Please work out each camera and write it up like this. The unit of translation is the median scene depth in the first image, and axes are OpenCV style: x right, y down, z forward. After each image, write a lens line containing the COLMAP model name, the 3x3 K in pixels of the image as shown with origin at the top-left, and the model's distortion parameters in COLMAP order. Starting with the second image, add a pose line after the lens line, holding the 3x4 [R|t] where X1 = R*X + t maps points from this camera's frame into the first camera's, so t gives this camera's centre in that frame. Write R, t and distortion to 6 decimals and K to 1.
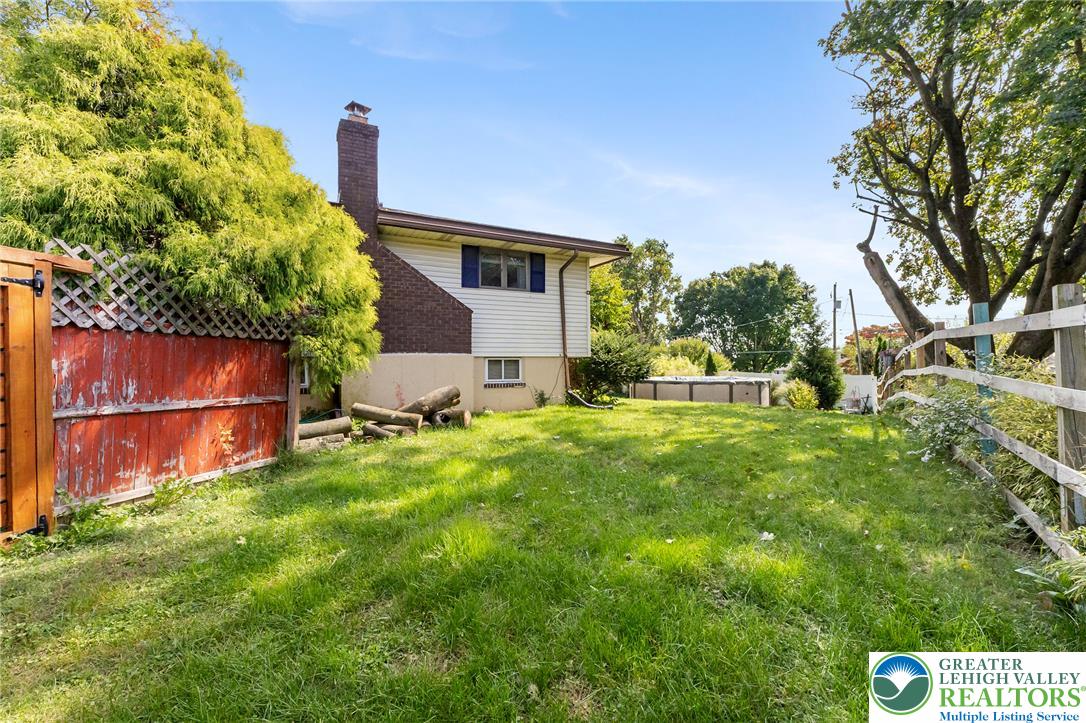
lens RADIAL K [[501.4, 0, 543.3], [0, 501.4, 374.6], [0, 0, 1]] dist [-0.000430, -0.000054]
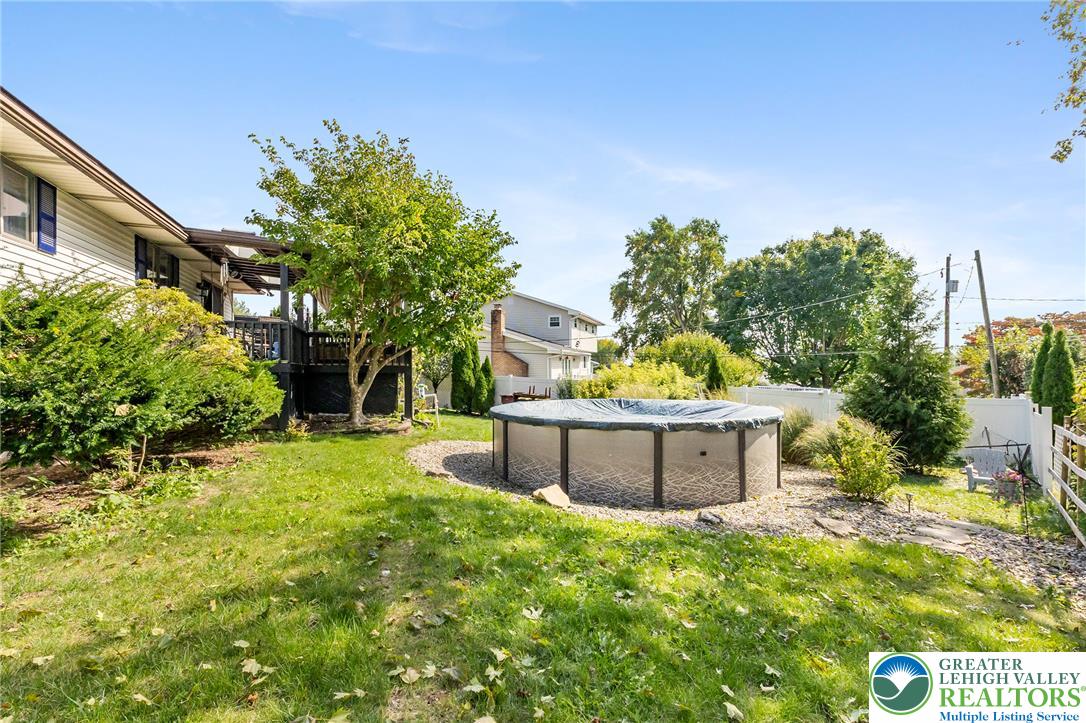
lens RADIAL K [[501.4, 0, 543.3], [0, 501.4, 374.6], [0, 0, 1]] dist [-0.000430, -0.000054]
pose [[0.988562, 0.006800, -0.150660, 0.141611], [-0.008524, 0.999905, -0.010798, -0.008236], [0.150573, 0.011959, 0.988527, 0.242778]]
